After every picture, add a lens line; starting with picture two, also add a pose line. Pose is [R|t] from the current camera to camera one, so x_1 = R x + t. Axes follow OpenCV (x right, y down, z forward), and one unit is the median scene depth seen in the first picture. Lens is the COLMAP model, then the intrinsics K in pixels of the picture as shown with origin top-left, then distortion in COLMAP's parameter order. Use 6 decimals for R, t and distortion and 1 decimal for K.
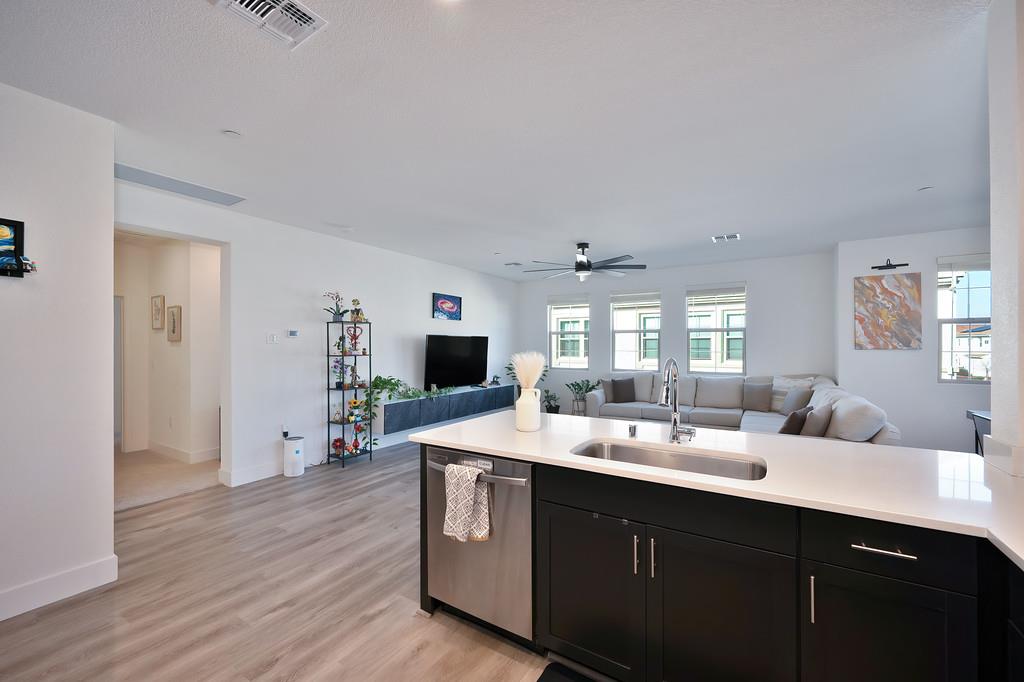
lens RADIAL K [[405.8, 0, 526.2], [0, 405.8, 345.9], [0, 0, 1]] dist [-0.001537, -0.001375]
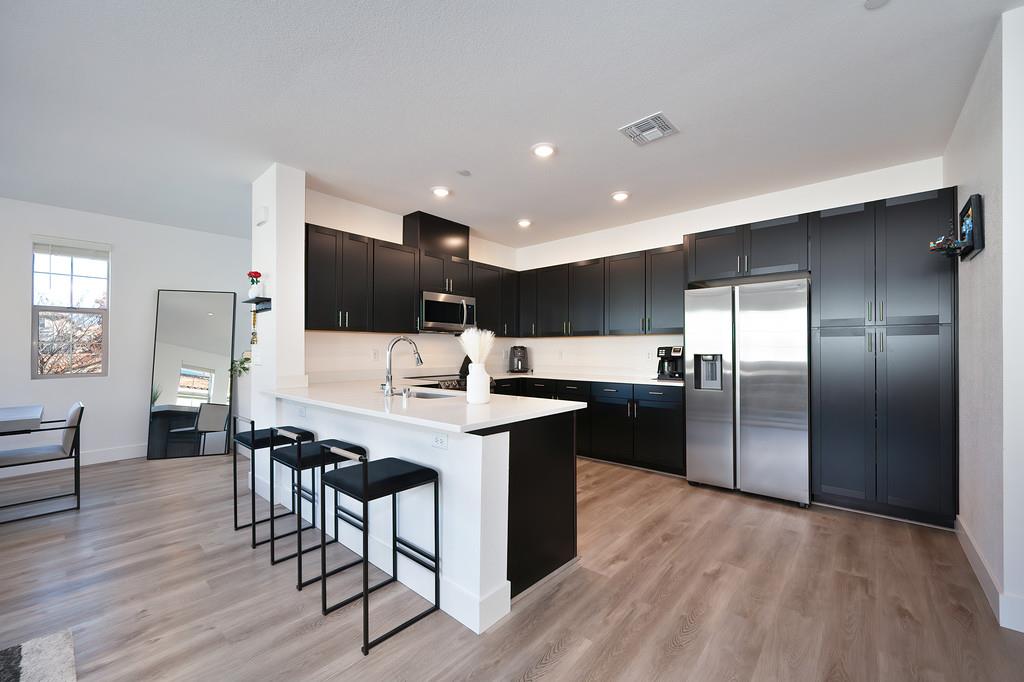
lens RADIAL K [[405.8, 0, 517.6], [0, 405.8, 351.6], [0, 0, 1]] dist [-0.001537, -0.001375]
pose [[-0.984480, 0.000812, 0.175497, -0.127604], [0.001215, 0.999997, 0.002187, 0.032583], [-0.175494, 0.002366, -0.984478, 0.917148]]
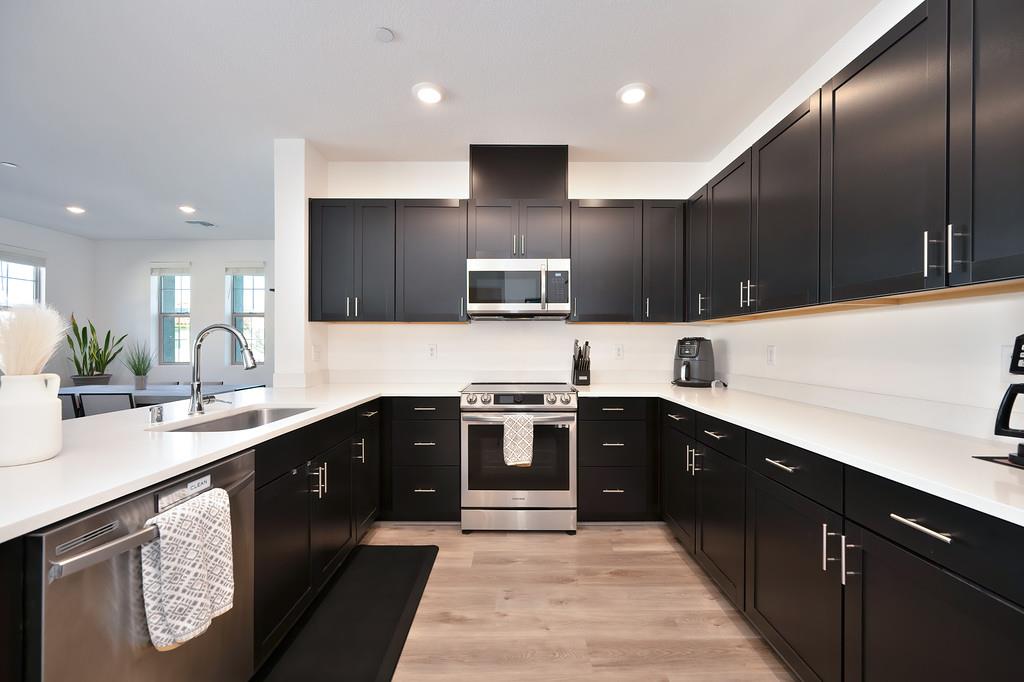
lens RADIAL K [[405.8, 0, 513.5], [0, 405.8, 343.5], [0, 0, 1]] dist [-0.001537, -0.001375]
pose [[-0.523673, 0.004039, 0.851910, -0.316882], [0.000947, 0.999991, -0.004159, 0.030768], [-0.851919, -0.001371, -0.523672, 0.337030]]
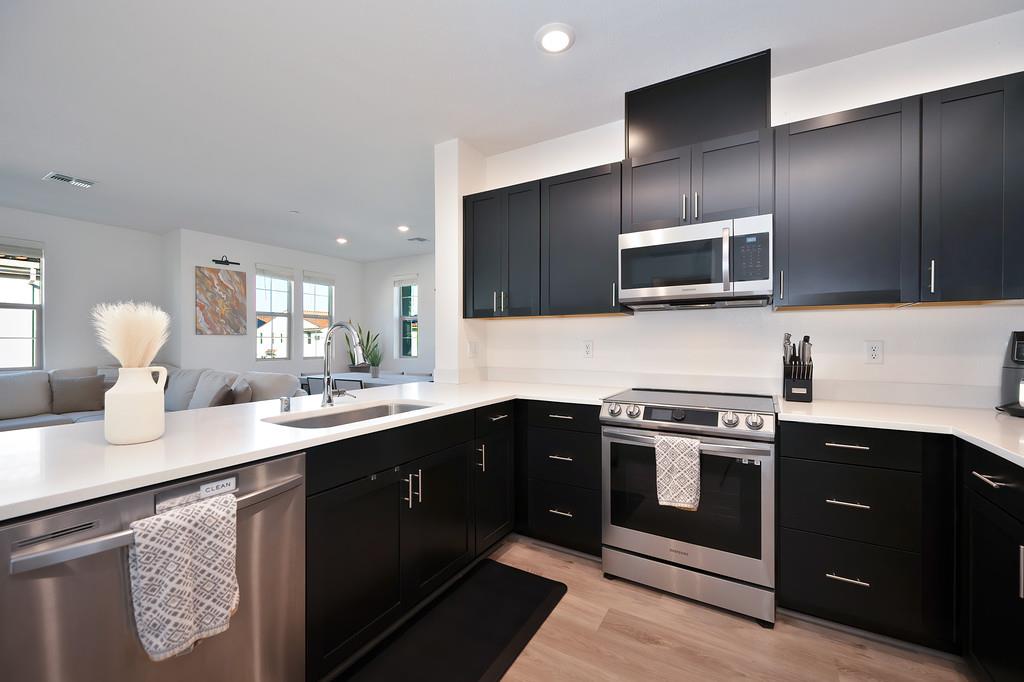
lens RADIAL K [[405.8, 0, 506.2], [0, 405.8, 341.9], [0, 0, 1]] dist [-0.001537, -0.001375]
pose [[-0.008510, 0.001260, 0.999963, -0.251561], [0.001926, 0.999997, -0.001243, 0.031286], [-0.999962, 0.001915, -0.008513, 0.218153]]
